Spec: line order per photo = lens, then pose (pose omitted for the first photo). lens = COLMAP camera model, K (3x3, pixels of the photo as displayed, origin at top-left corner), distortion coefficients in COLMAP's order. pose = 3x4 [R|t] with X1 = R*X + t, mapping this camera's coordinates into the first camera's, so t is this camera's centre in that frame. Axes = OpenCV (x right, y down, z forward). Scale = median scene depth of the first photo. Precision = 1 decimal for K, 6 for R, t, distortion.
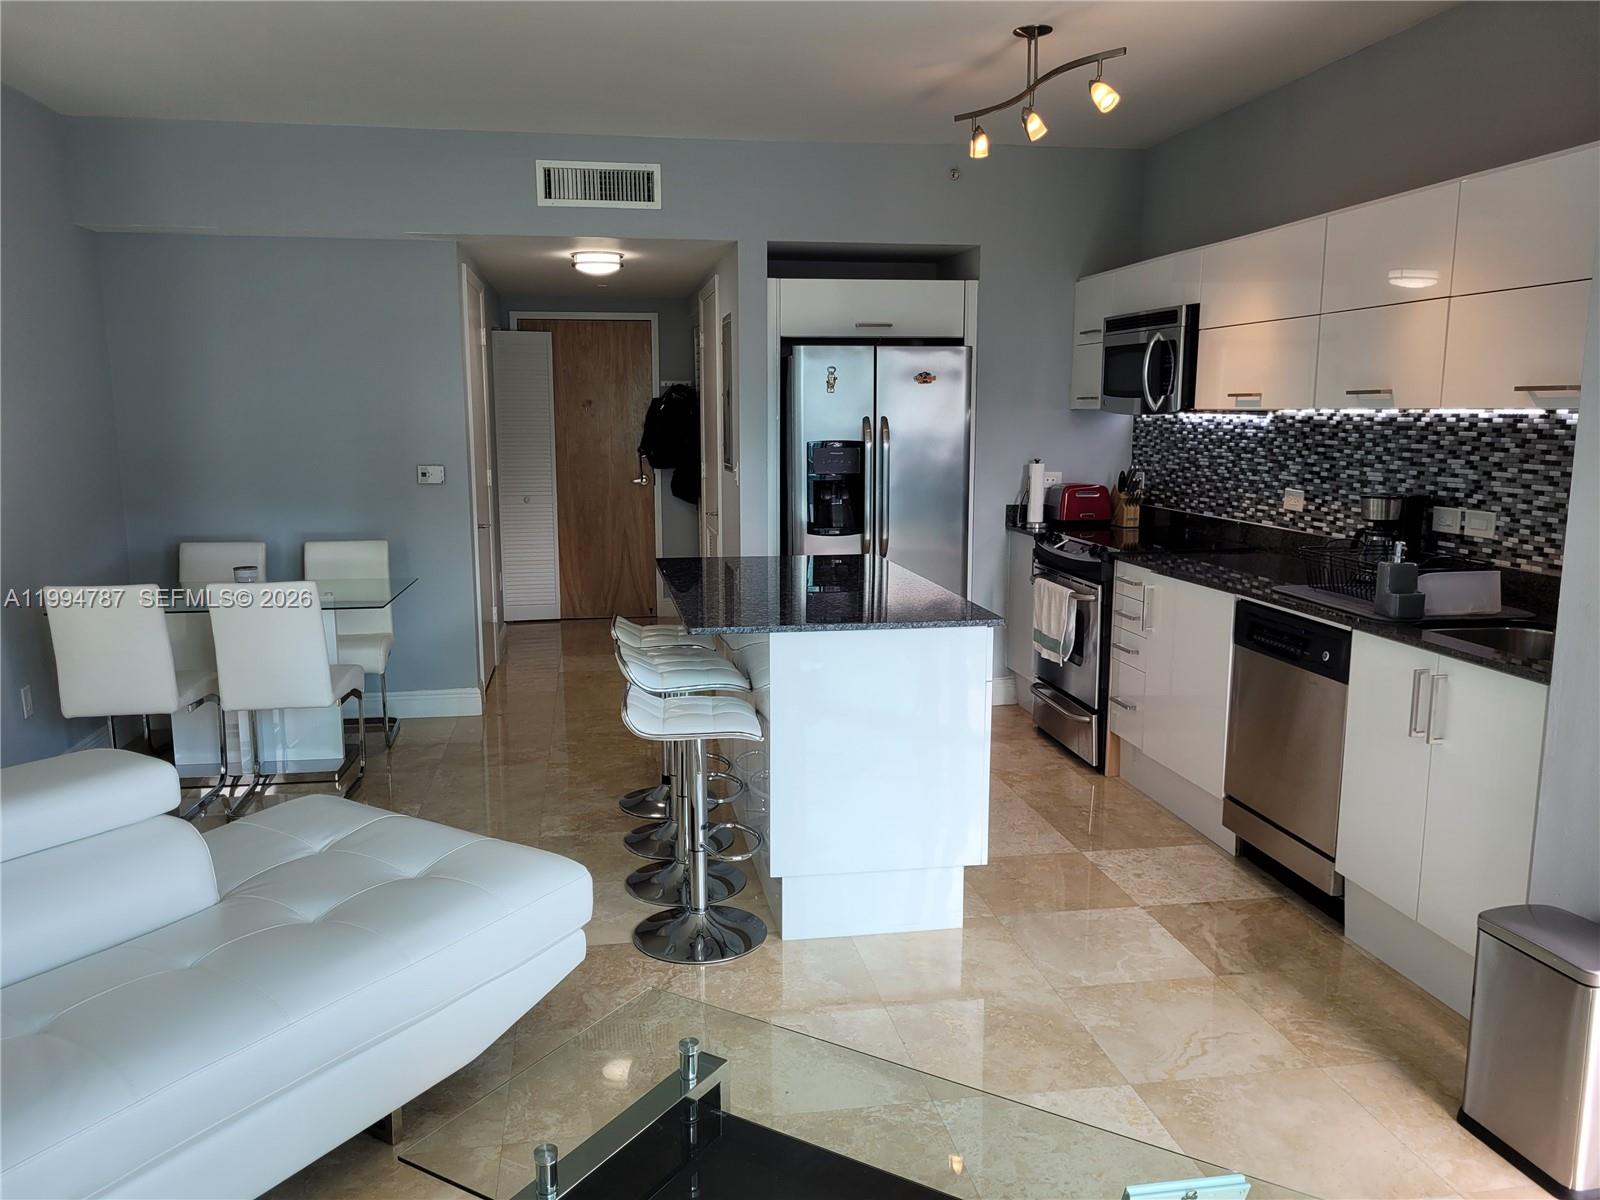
lens RADIAL K [[1212.9, 0, 791.0], [0, 1212.9, 604.3], [0, 0, 1]] dist [0.045700, -0.033037]
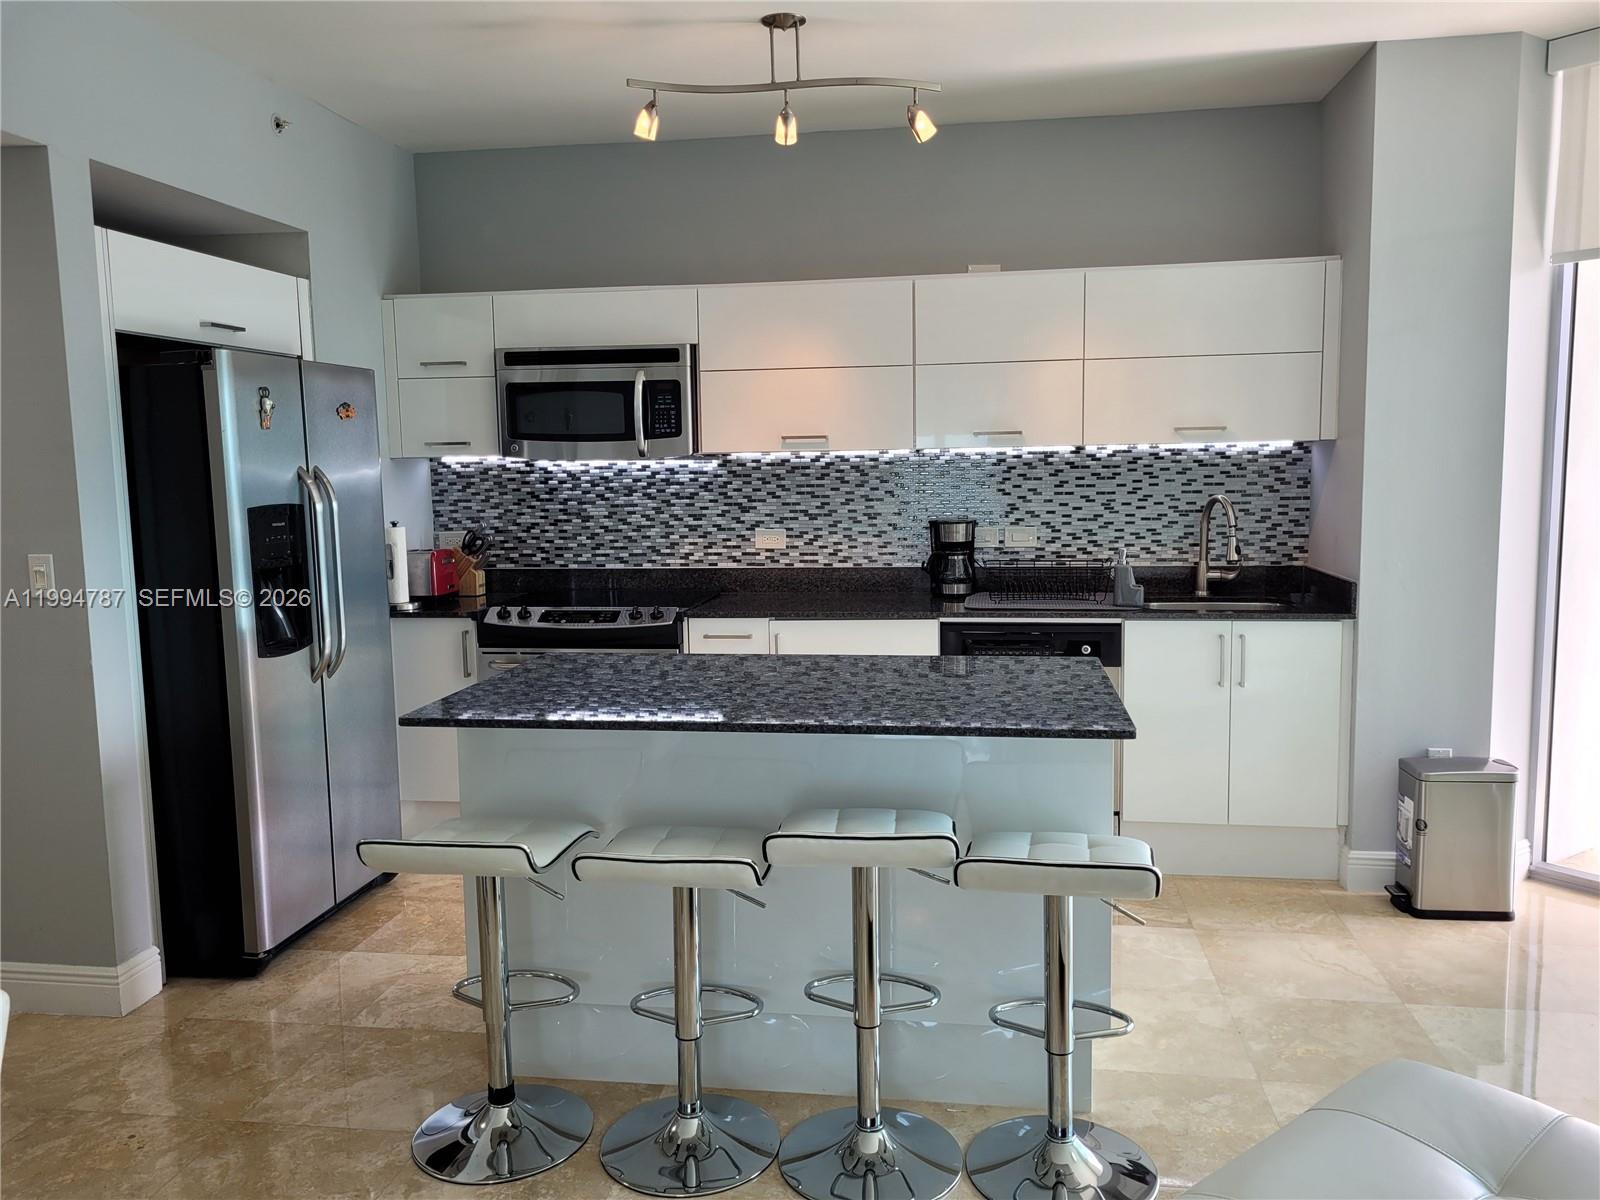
lens RADIAL K [[1212.9, 0, 804.4], [0, 1212.9, 591.9], [0, 0, 1]] dist [0.045700, -0.033037]
pose [[0.307783, -0.106870, 0.945436, -0.583106], [0.169023, 0.984008, 0.056205, -0.096448], [-0.936323, 0.142502, 0.320924, 0.661135]]
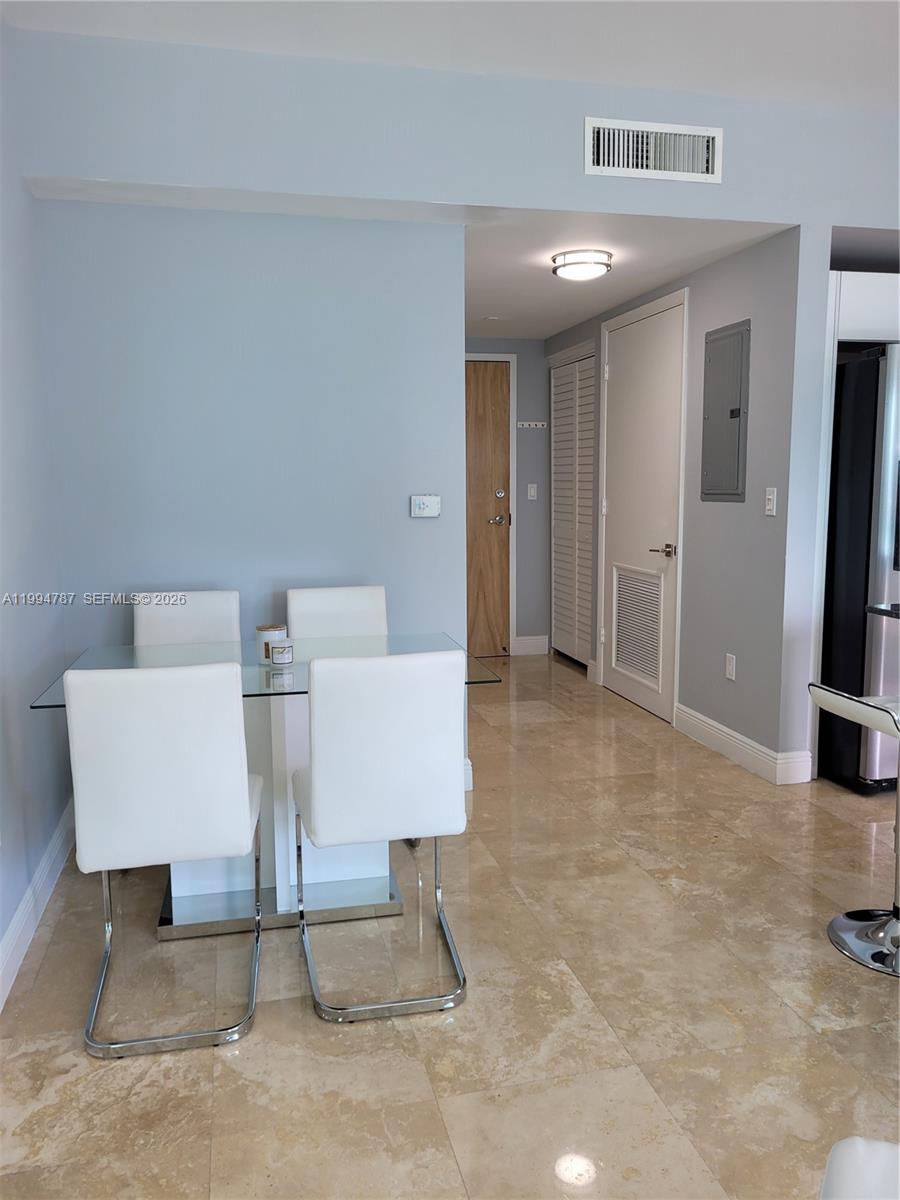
lens RADIAL K [[909.7, 0, 451.7], [0, 909.7, 600.0], [0, 0, 1]] dist [0.045700, -0.033037]
pose [[0.996898, -0.017293, 0.076787, -0.413793], [0.019320, 0.999482, -0.025728, -0.033468], [-0.076303, 0.027131, 0.996715, 0.478373]]
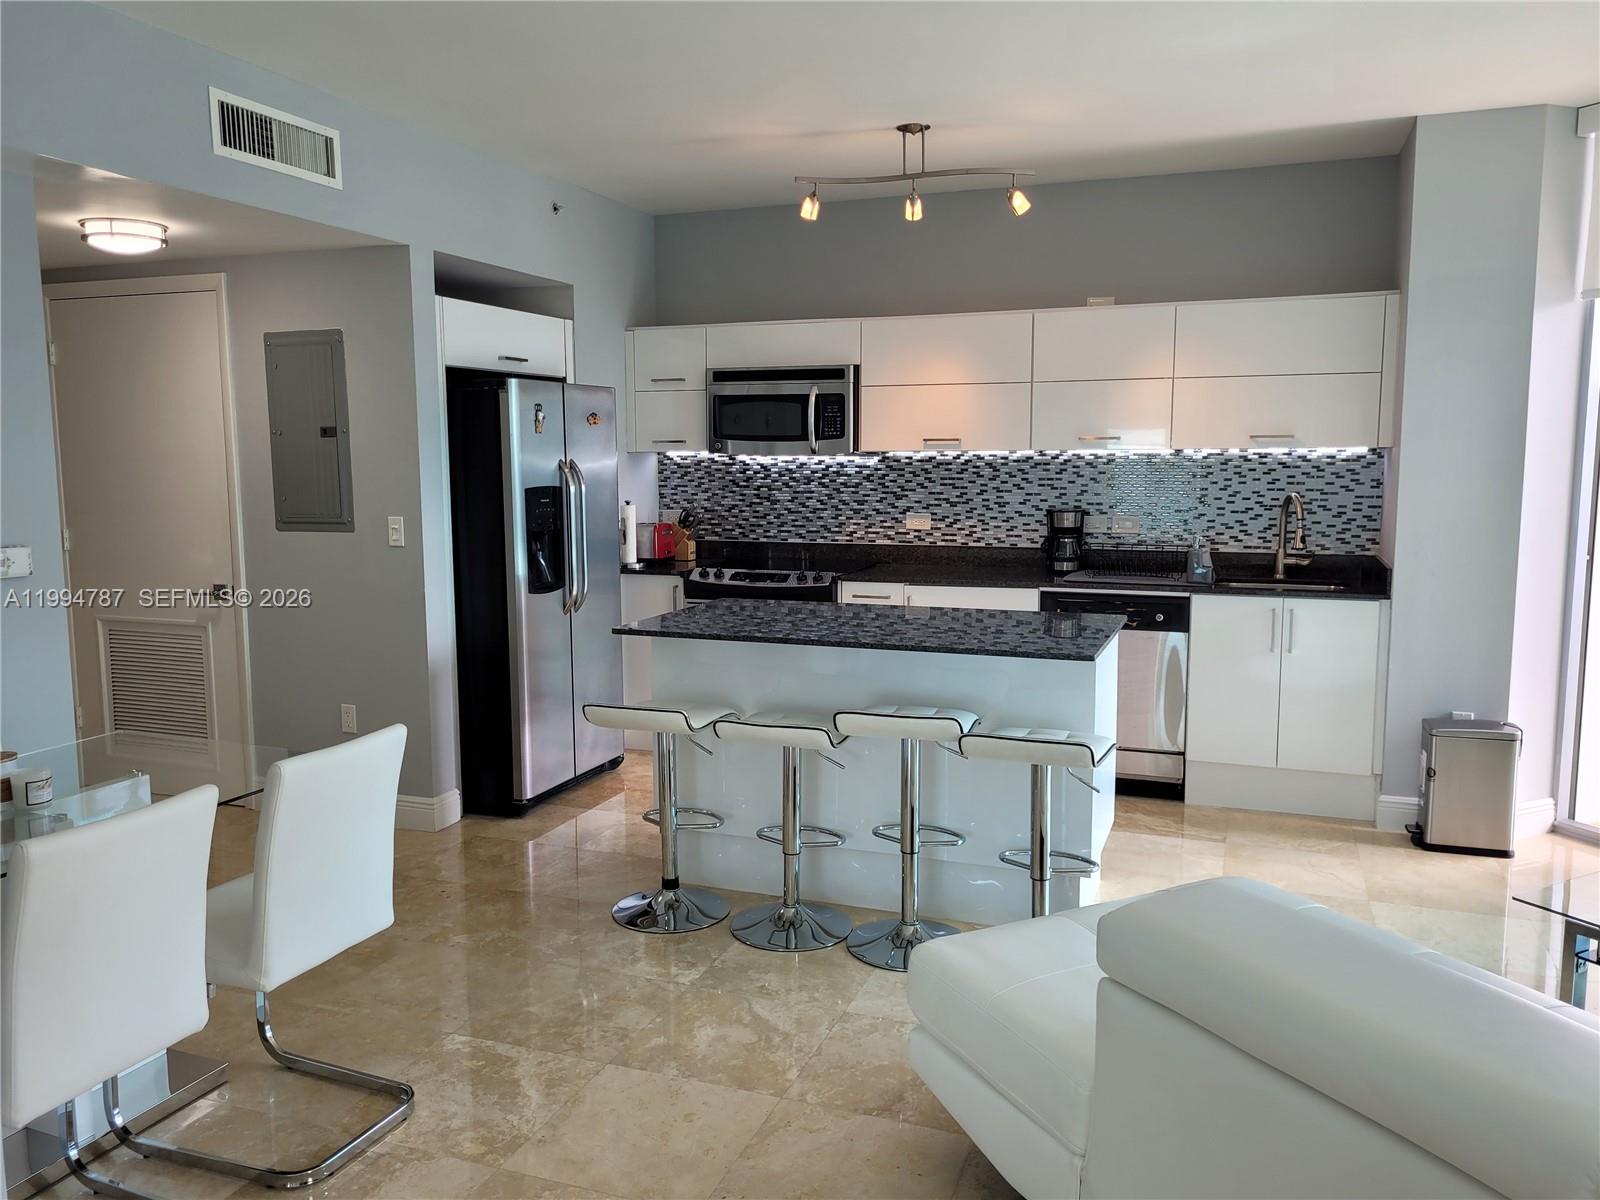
lens RADIAL K [[1212.9, 0, 795.6], [0, 1212.9, 592.5], [0, 0, 1]] dist [0.045700, -0.033037]
pose [[0.499440, -0.101075, 0.860432, -0.781223], [0.142173, 0.989269, 0.033684, -0.074550], [-0.854603, 0.105507, 0.508450, 0.479246]]
